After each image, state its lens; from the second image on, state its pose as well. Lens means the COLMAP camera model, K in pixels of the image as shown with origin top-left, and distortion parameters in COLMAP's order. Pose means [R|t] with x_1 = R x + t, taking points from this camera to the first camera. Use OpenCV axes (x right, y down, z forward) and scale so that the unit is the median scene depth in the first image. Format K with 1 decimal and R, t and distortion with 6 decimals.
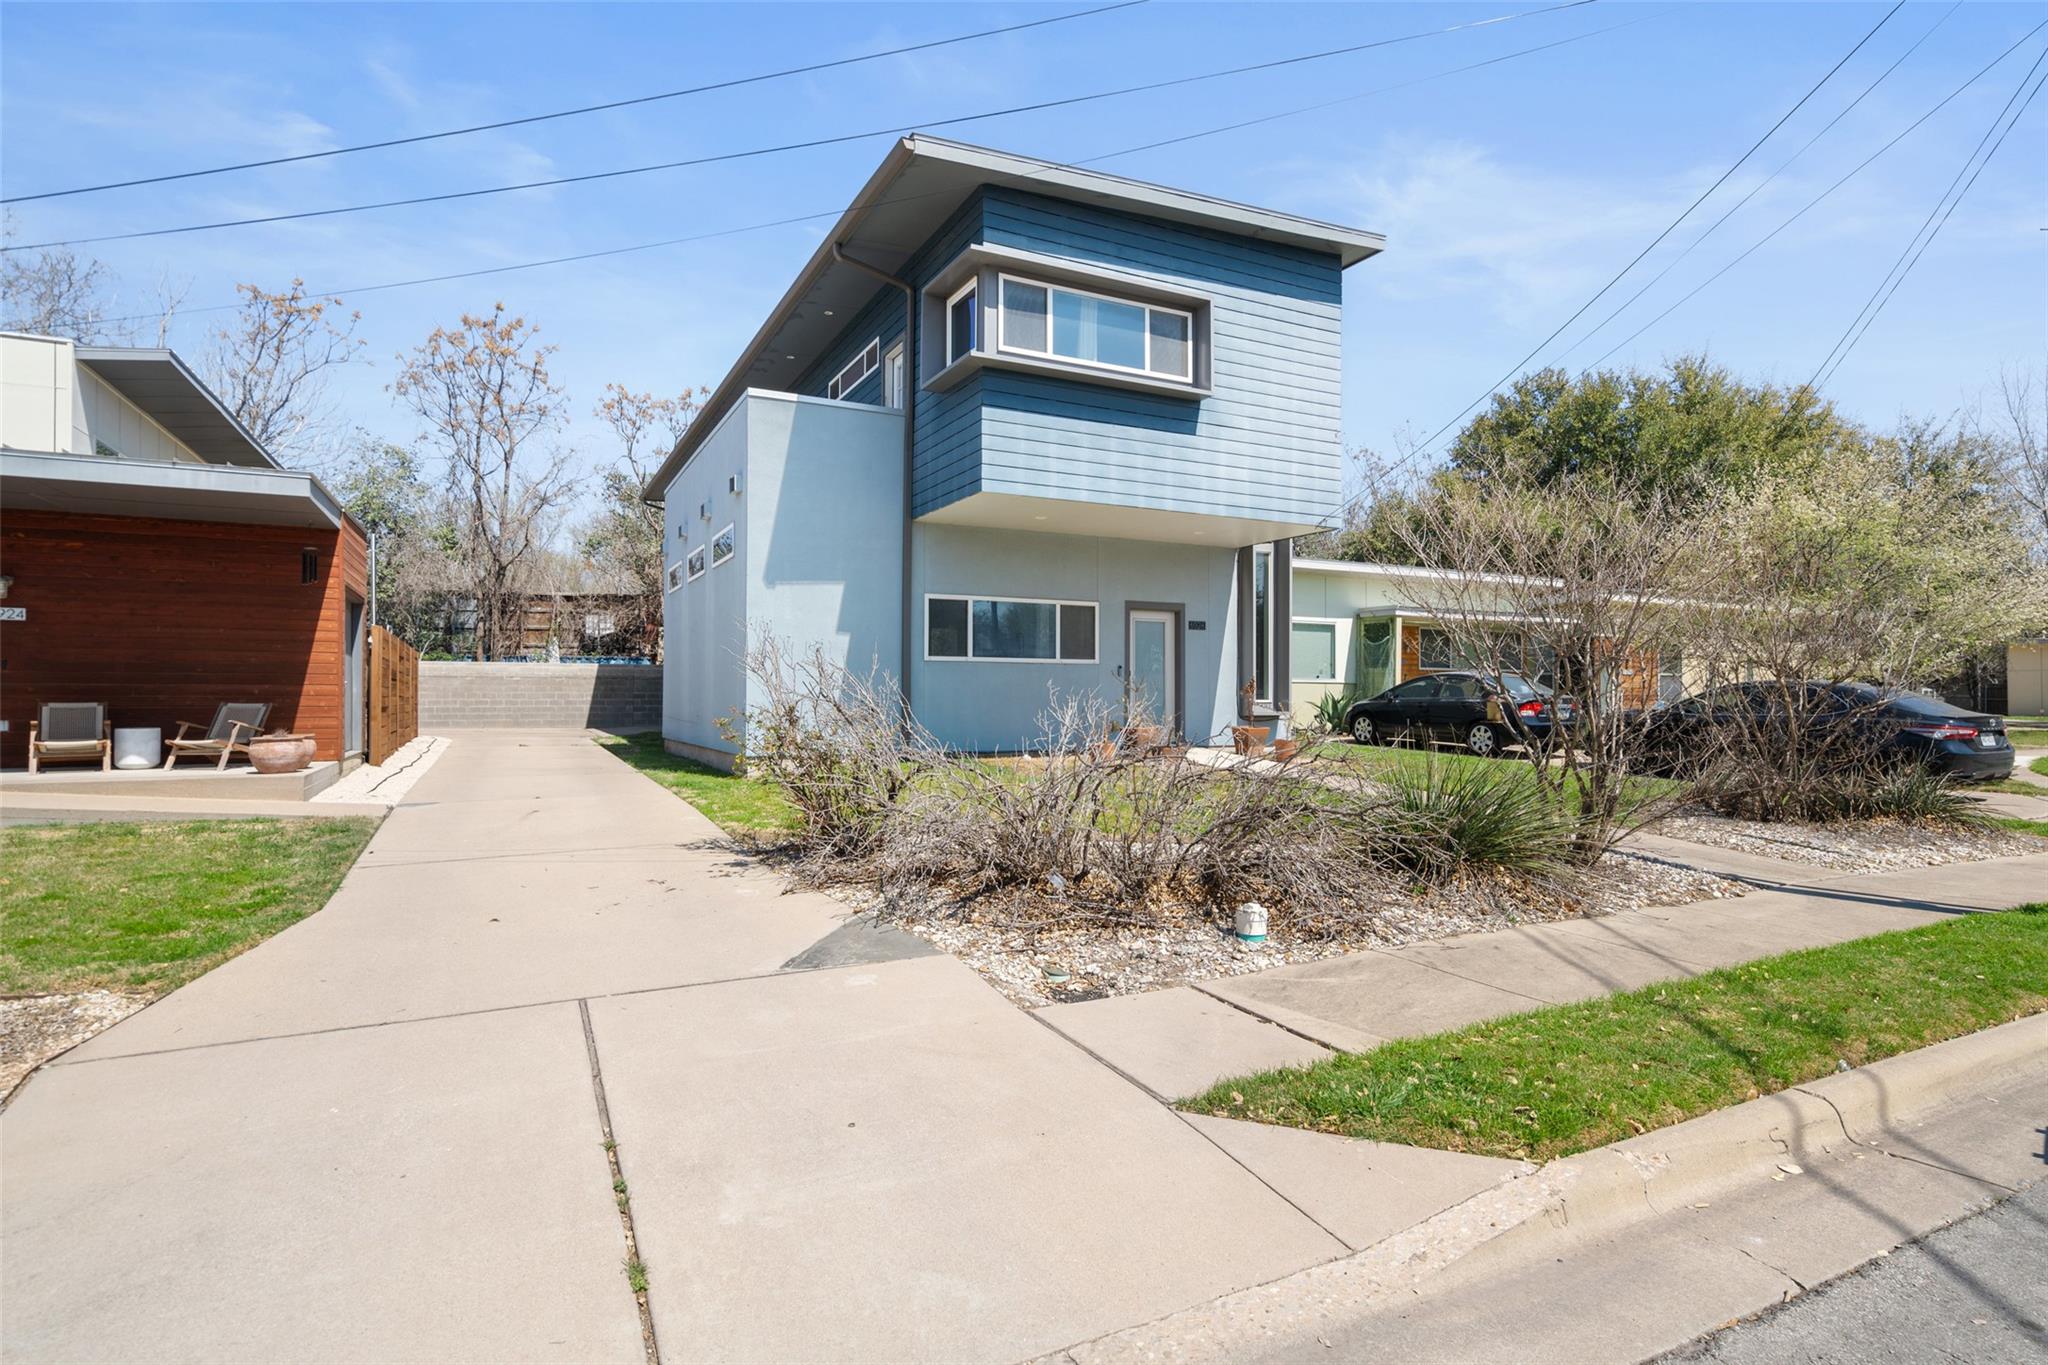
lens RADIAL K [[1039.2, 0, 1025.1], [0, 1039.2, 681.1], [0, 0, 1]] dist [-0.001464, -0.000008]
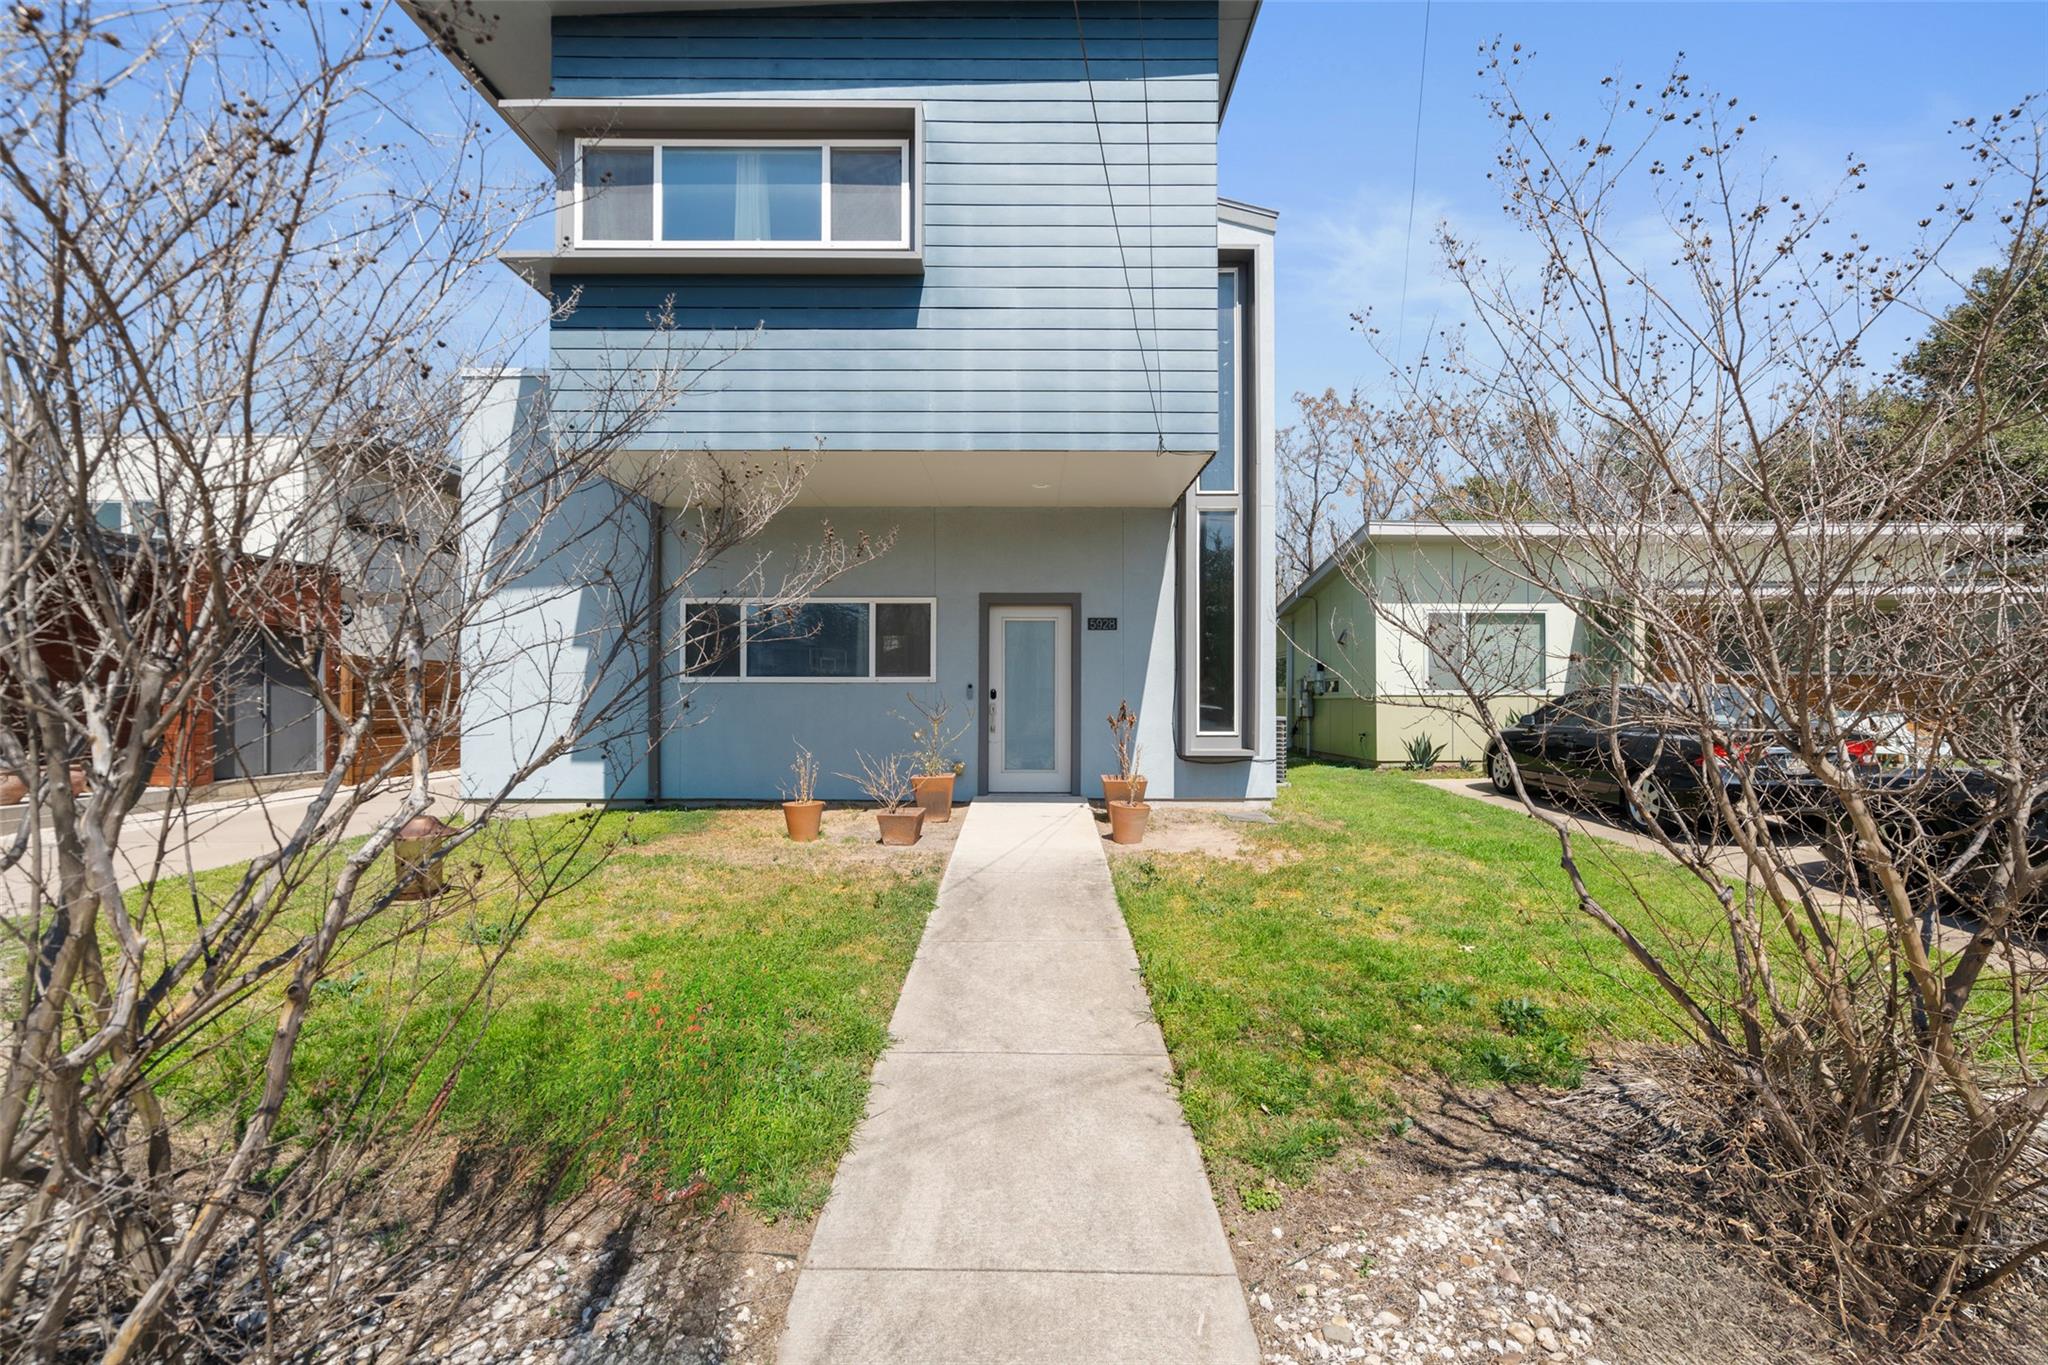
lens RADIAL K [[933.4, 0, 1024.5], [0, 933.4, 694.4], [0, 0, 1]] dist [-0.003934, 0.001396]
pose [[0.892524, -0.004775, -0.450974, 0.455698], [0.008554, 0.999943, 0.006342, -0.012722], [0.450919, -0.009518, 0.892514, 0.484206]]
